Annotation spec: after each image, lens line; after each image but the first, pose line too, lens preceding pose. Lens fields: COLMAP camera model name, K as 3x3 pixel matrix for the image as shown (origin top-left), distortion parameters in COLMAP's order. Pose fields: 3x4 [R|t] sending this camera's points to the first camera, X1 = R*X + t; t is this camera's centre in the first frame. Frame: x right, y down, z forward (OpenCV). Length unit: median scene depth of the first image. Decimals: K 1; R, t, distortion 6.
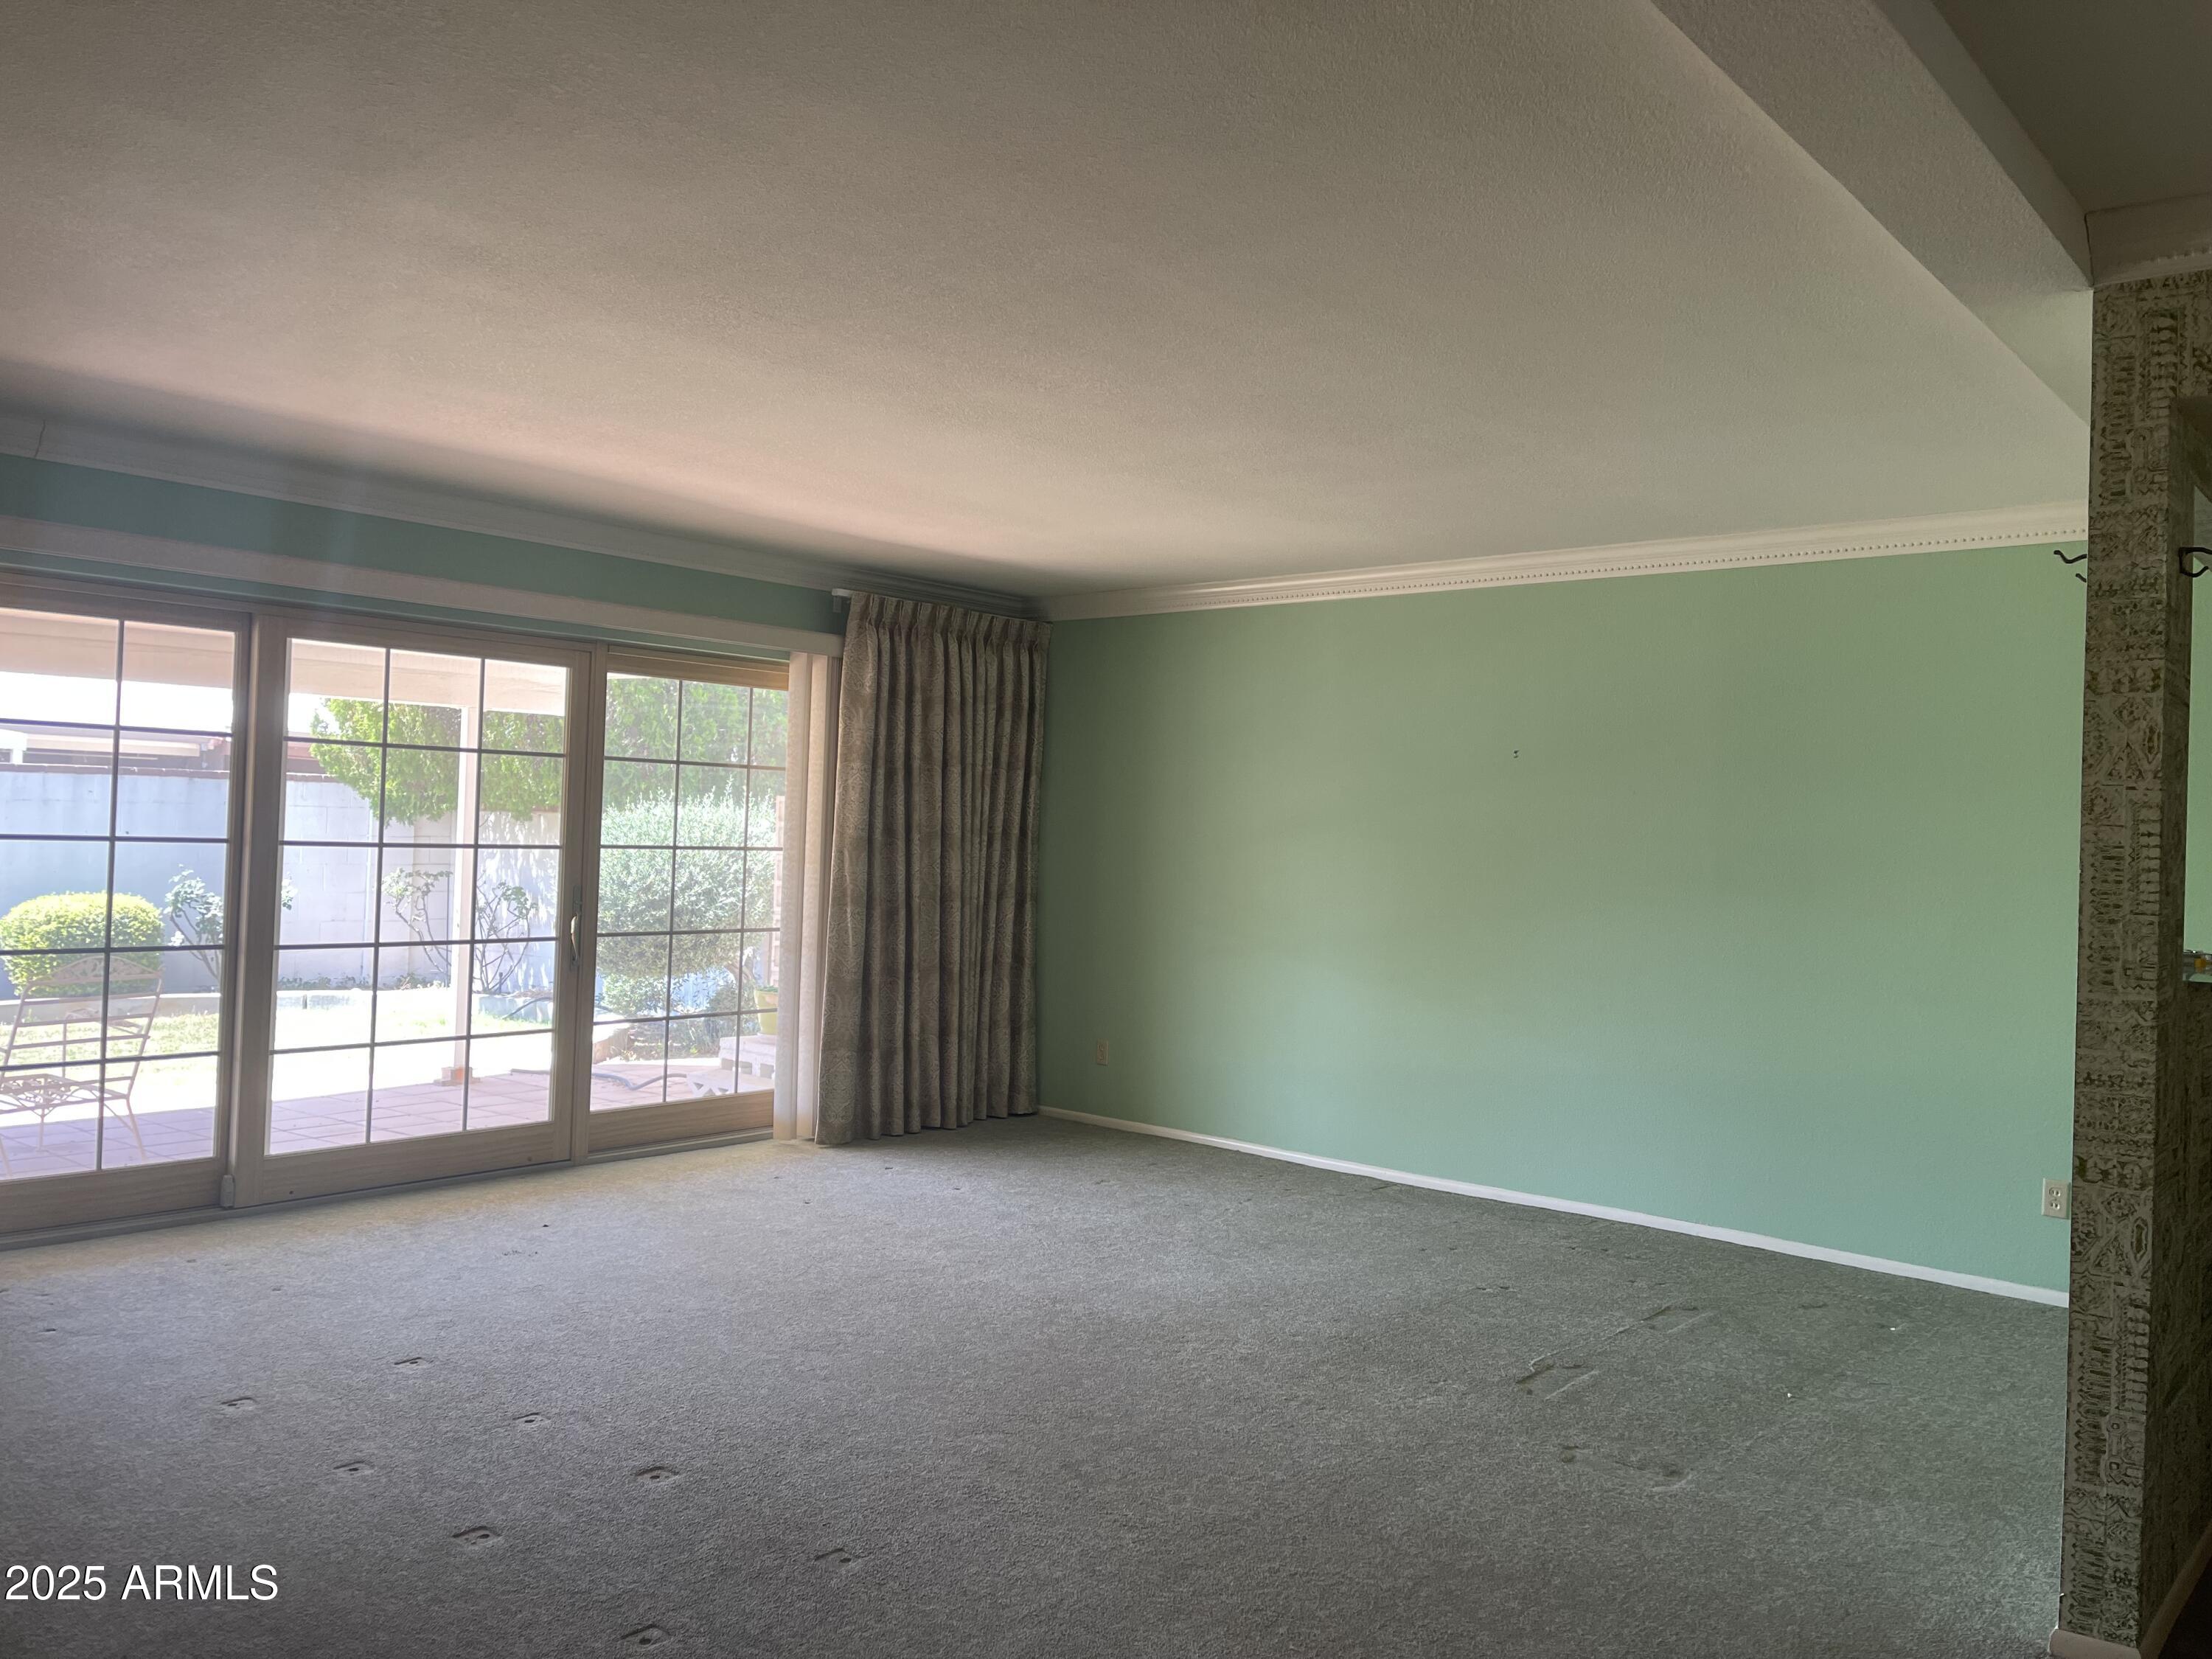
lens RADIAL K [[1672.3, 0, 1131.1], [0, 1672.3, 810.7], [0, 0, 1]] dist [0.126136, -0.169076]
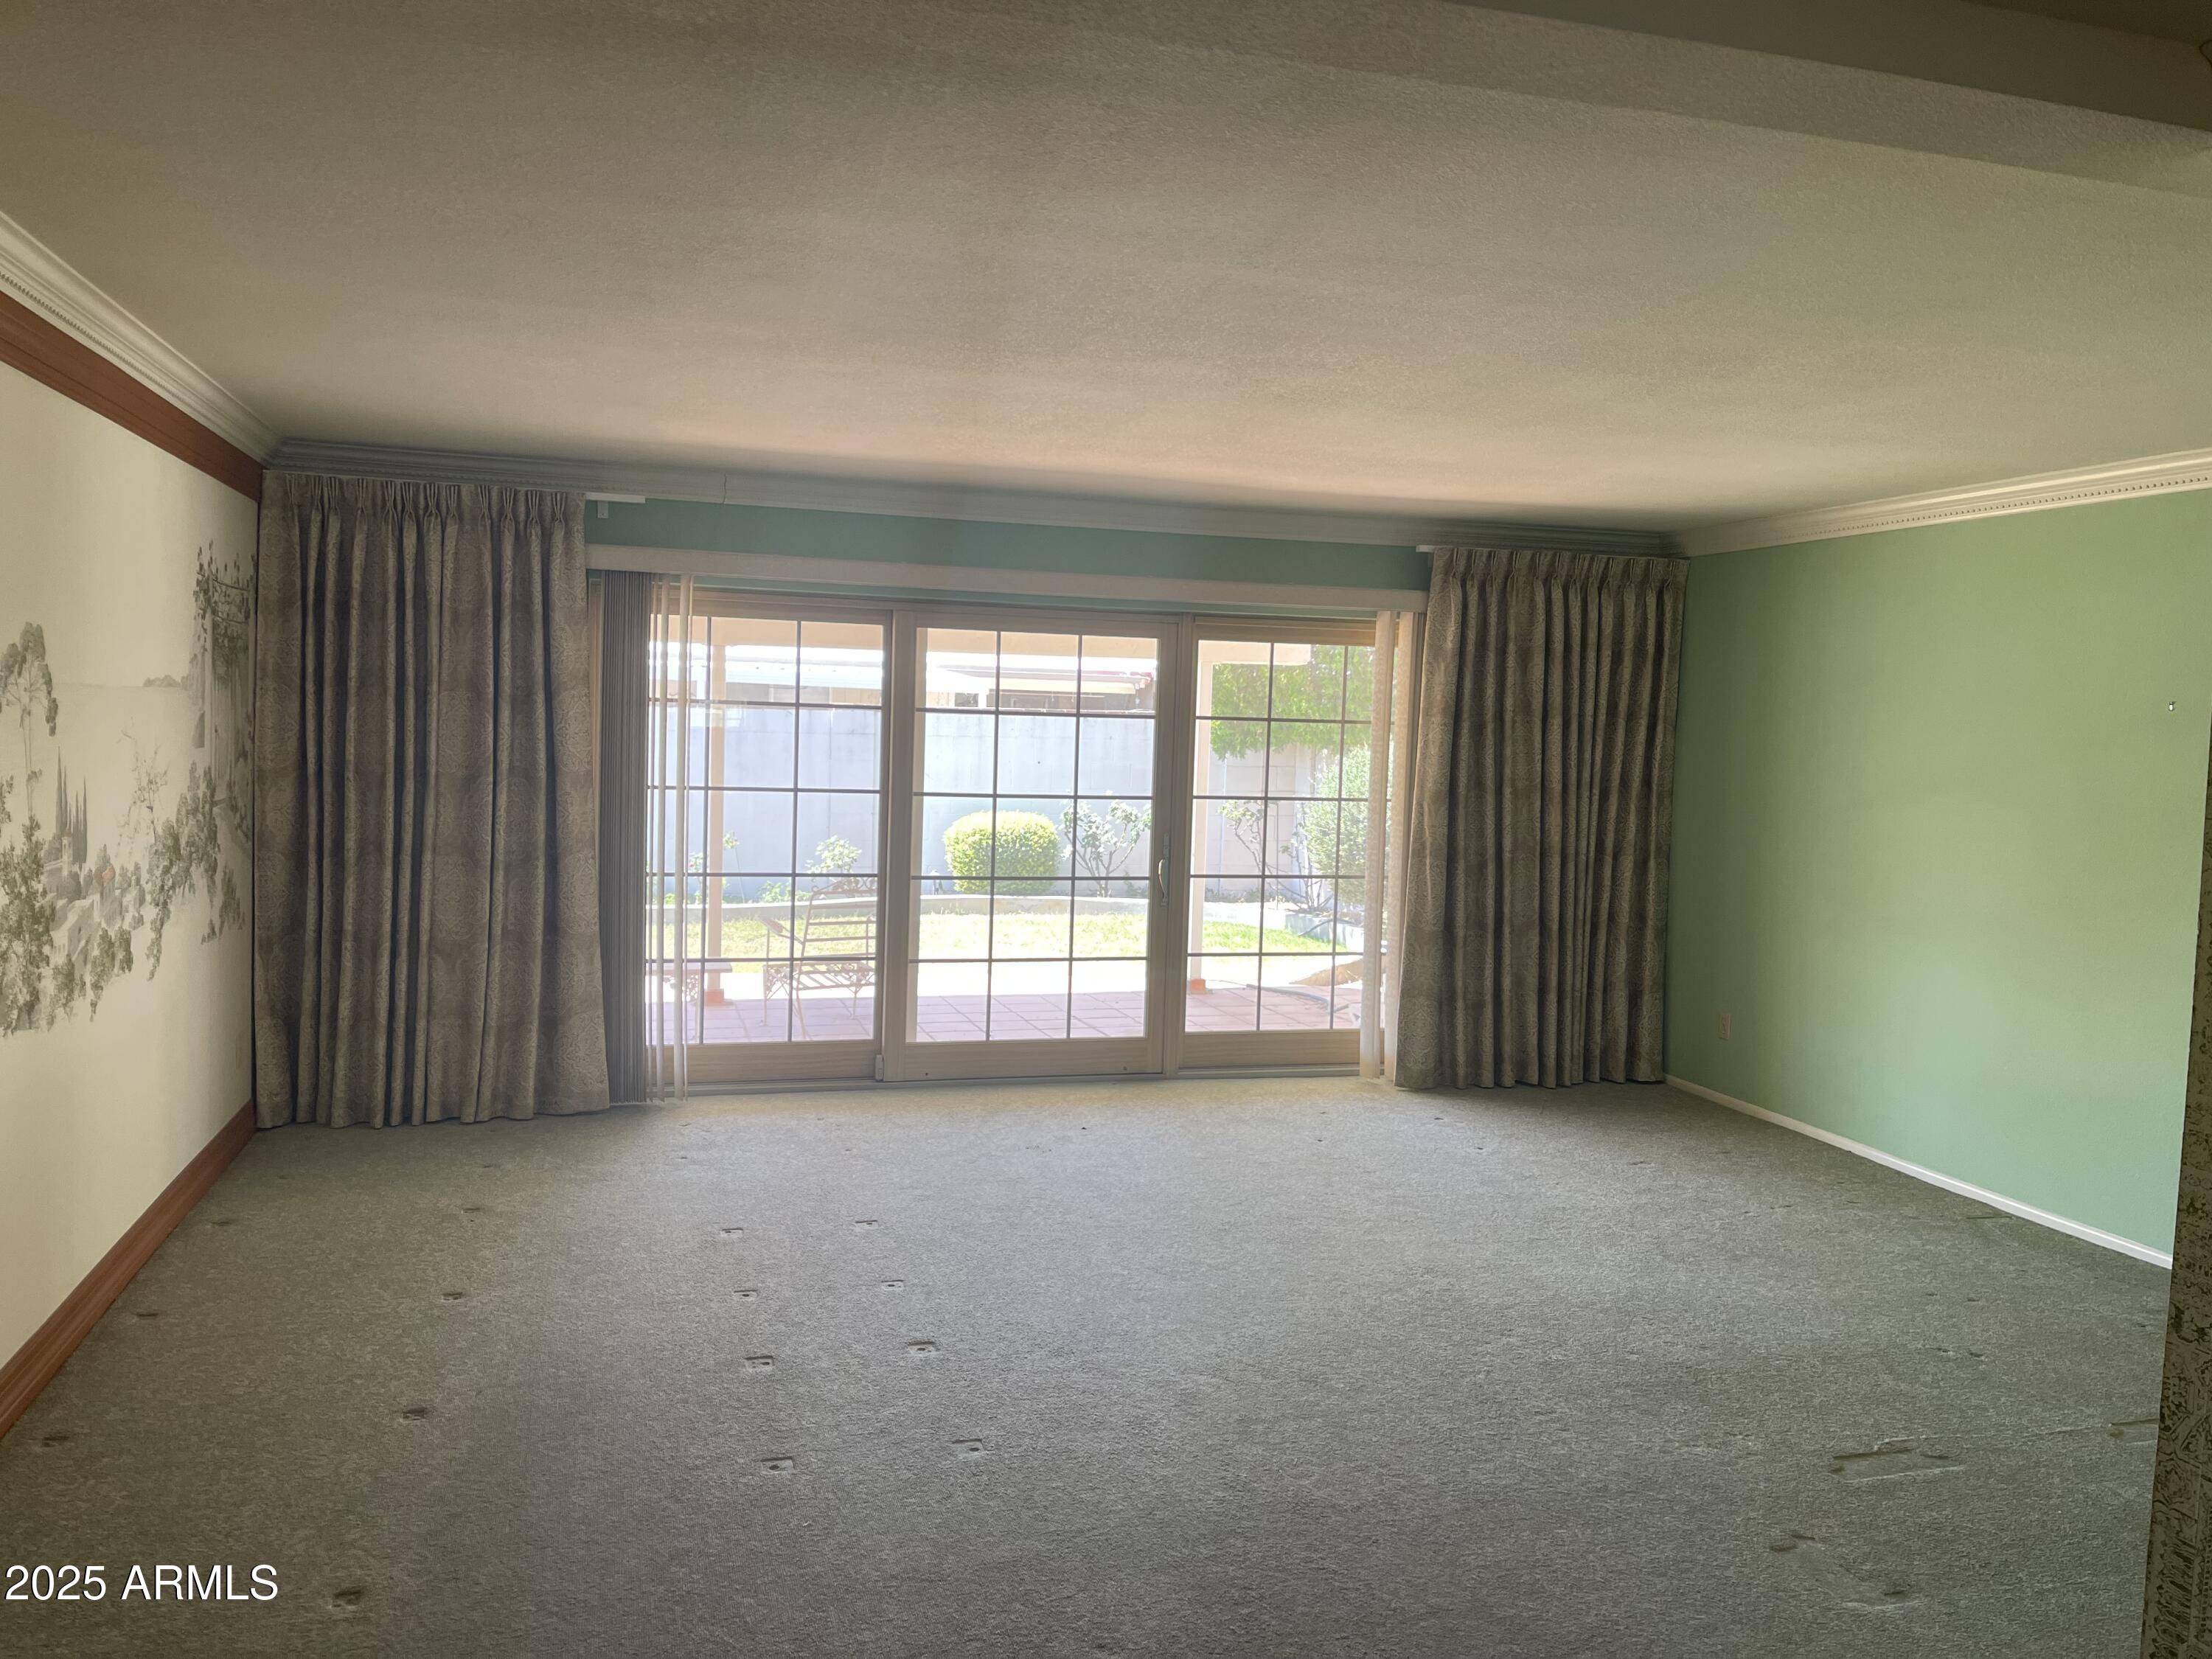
lens RADIAL K [[1674.6, 0, 1093.8], [0, 1674.6, 814.6], [0, 0, 1]] dist [0.051624, -0.053961]
pose [[0.833709, 0.026359, -0.551574, 0.427114], [0.002226, 0.998692, 0.051090, -0.042651], [0.552199, -0.043822, 0.832560, 0.085350]]
